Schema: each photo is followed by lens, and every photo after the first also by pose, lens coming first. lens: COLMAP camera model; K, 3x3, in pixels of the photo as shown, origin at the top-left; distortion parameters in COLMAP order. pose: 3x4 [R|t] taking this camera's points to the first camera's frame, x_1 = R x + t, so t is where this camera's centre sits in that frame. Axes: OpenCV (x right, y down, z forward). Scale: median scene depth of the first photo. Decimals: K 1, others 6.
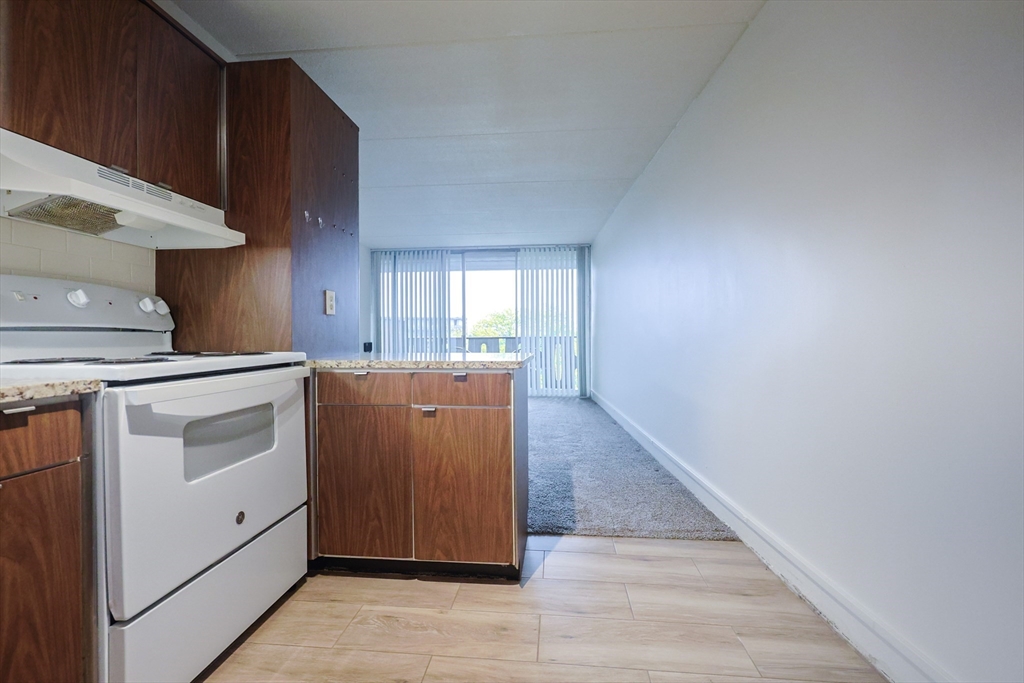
lens RADIAL K [[442.9, 0, 509.6], [0, 442.9, 338.7], [0, 0, 1]] dist [-0.000926, -0.000124]
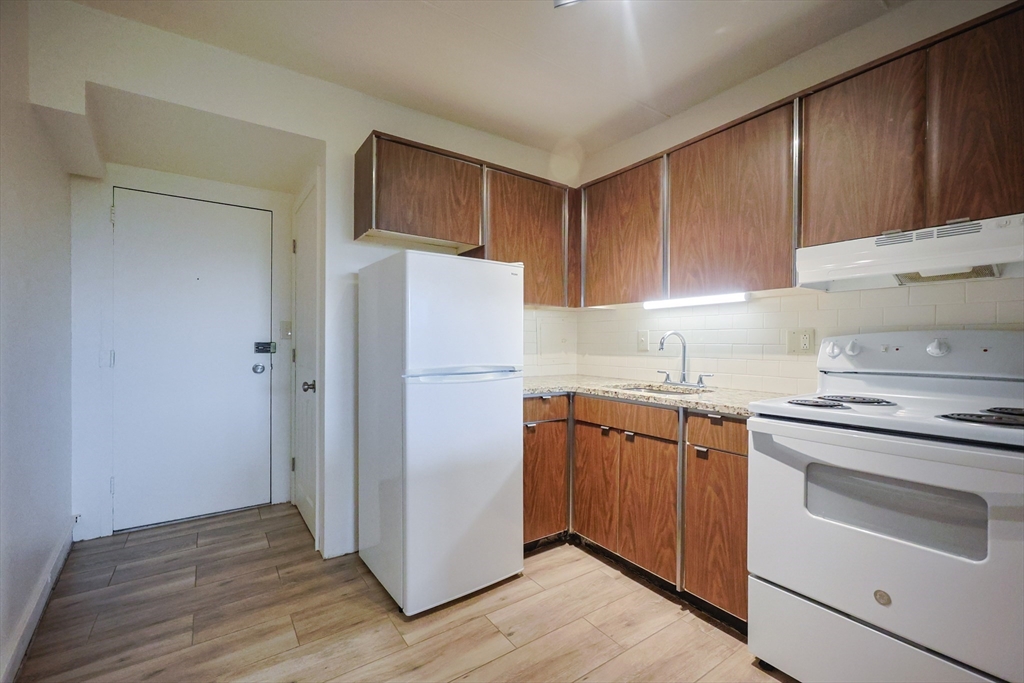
lens RADIAL K [[424.1, 0, 499.2], [0, 424.1, 343.7], [0, 0, 1]] dist [0.000631, -0.000165]
pose [[-0.766204, -0.002036, -0.642594, 0.244871], [-0.006333, 0.999970, 0.004382, -0.047675], [0.642566, 0.007427, -0.766194, 0.536645]]
